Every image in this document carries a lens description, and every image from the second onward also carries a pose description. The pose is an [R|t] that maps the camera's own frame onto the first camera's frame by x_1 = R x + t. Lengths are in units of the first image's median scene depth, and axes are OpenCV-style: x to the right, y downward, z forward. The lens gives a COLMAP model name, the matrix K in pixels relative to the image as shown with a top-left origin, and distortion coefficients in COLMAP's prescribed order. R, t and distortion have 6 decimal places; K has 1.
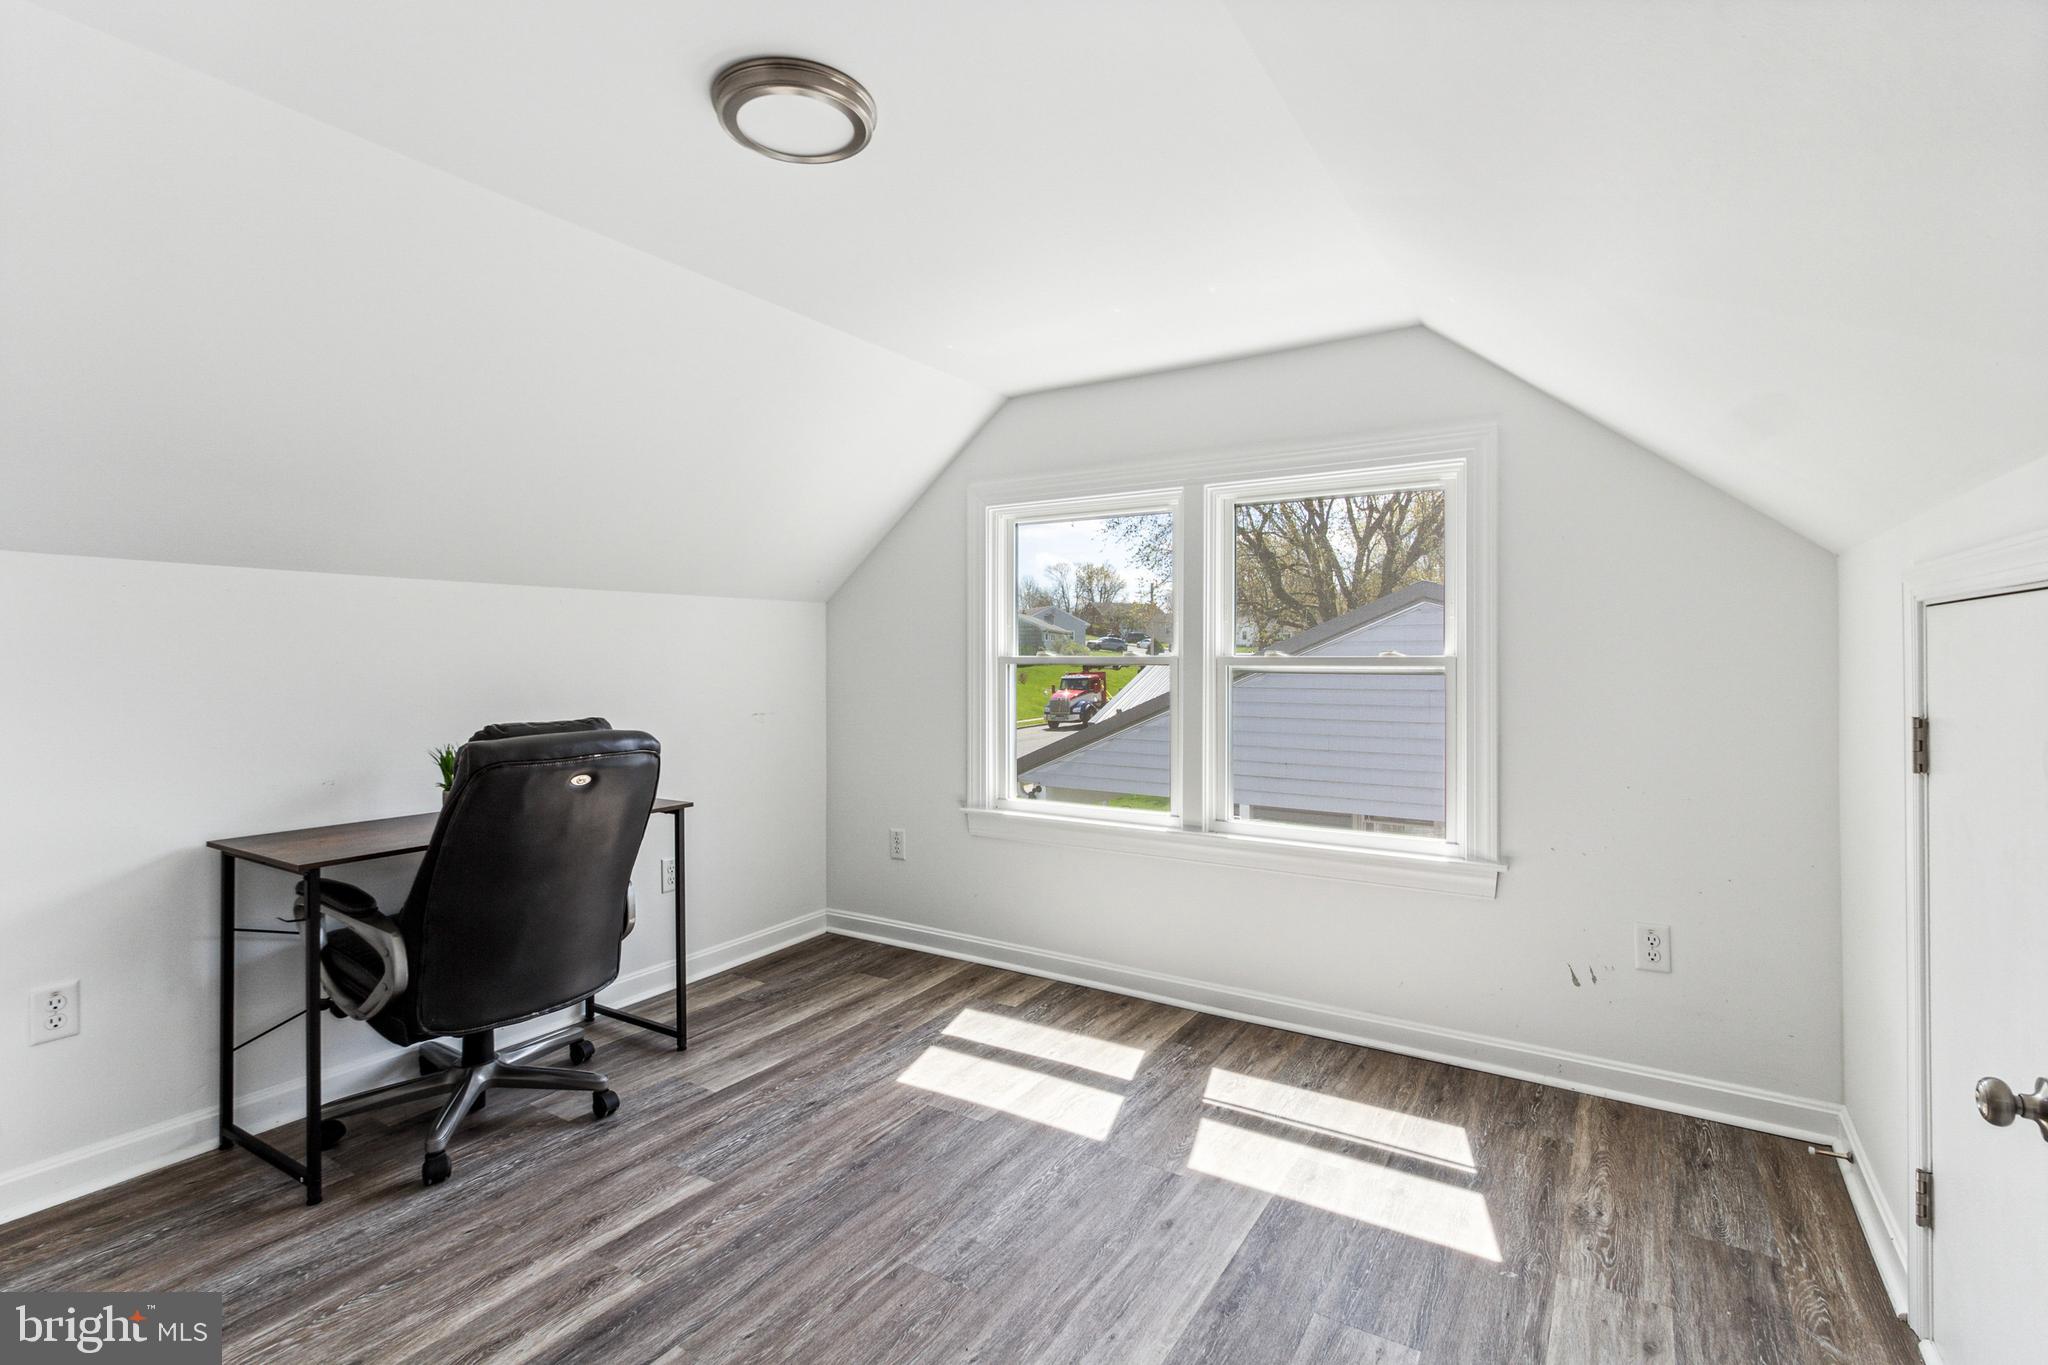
lens RADIAL K [[960.5, 0, 1027.6], [0, 960.5, 661.2], [0, 0, 1]] dist [0.002096, -0.000427]
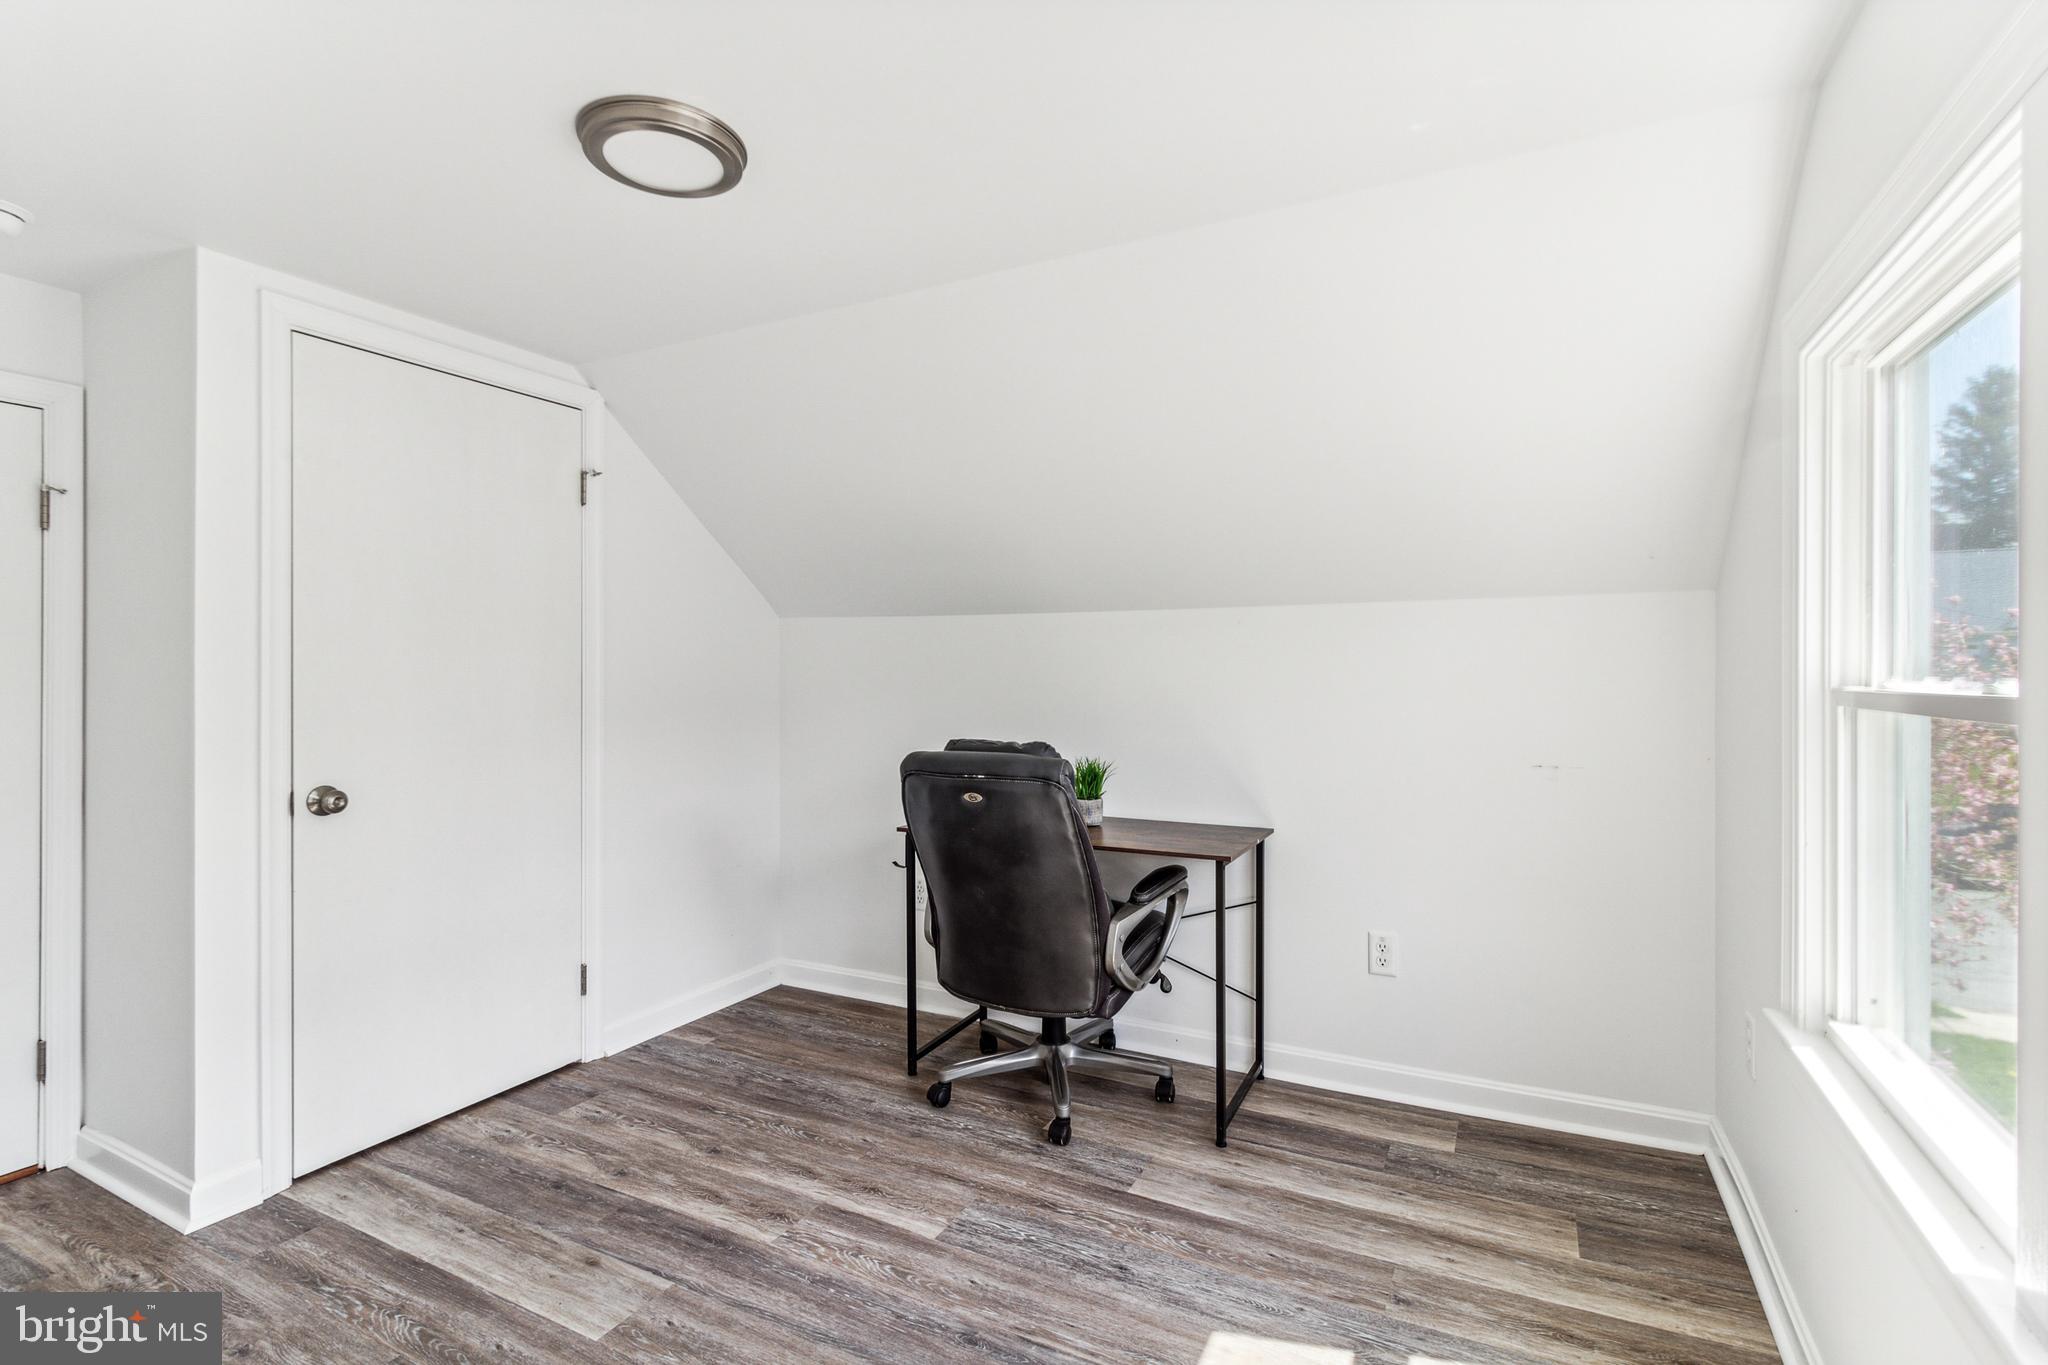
lens RADIAL K [[960.5, 0, 1027.6], [0, 960.5, 661.2], [0, 0, 1]] dist [0.002096, -0.000427]
pose [[0.091332, -0.003191, -0.995815, 0.571813], [-0.006706, 0.999970, -0.003819, -0.023063], [0.995798, 0.007027, 0.091308, 0.908898]]
